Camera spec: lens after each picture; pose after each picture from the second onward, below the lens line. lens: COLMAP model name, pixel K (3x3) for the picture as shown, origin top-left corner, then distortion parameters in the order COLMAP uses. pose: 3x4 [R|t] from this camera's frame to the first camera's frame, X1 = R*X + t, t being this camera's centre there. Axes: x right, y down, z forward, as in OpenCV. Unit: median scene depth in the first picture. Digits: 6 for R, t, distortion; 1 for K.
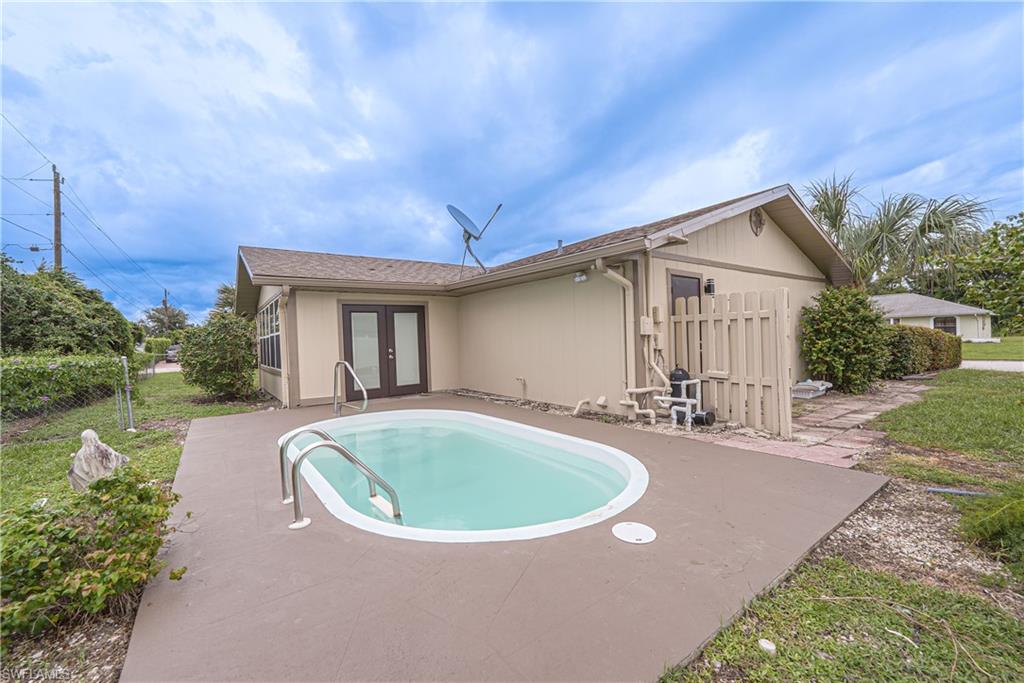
lens RADIAL K [[418.5, 0, 512.1], [0, 418.5, 337.4], [0, 0, 1]] dist [-0.008160, -0.000141]
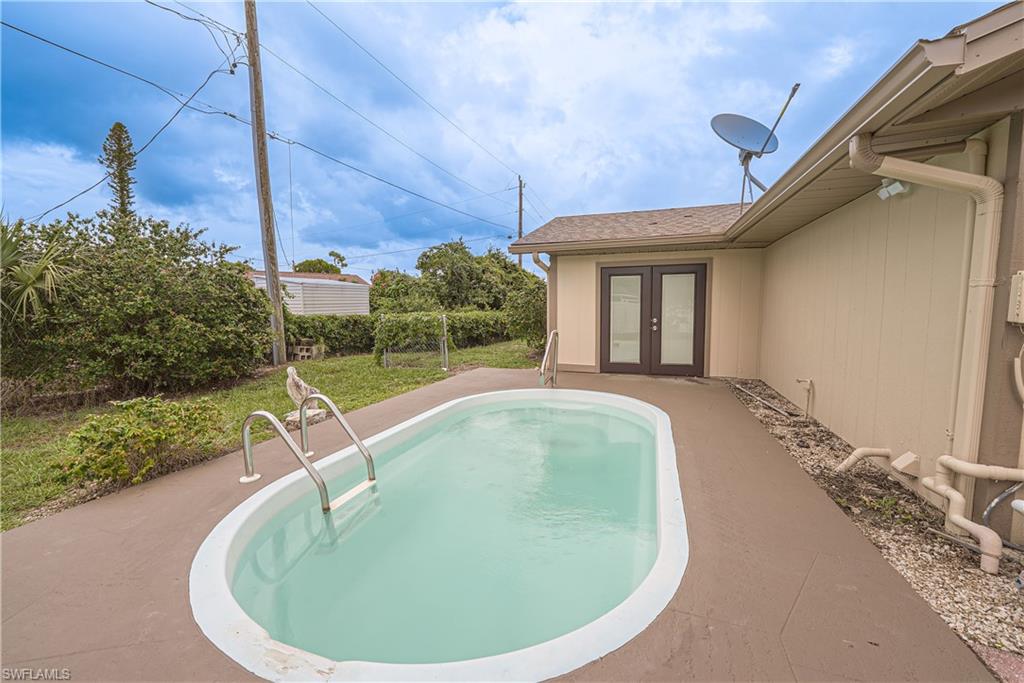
lens RADIAL K [[418.5, 0, 512.1], [0, 418.5, 337.4], [0, 0, 1]] dist [-0.008160, -0.000141]
pose [[0.564983, 0.090759, -0.820096, 0.251167], [-0.011436, 0.994698, 0.102204, -0.018099], [0.825023, -0.048365, 0.563025, 0.310922]]
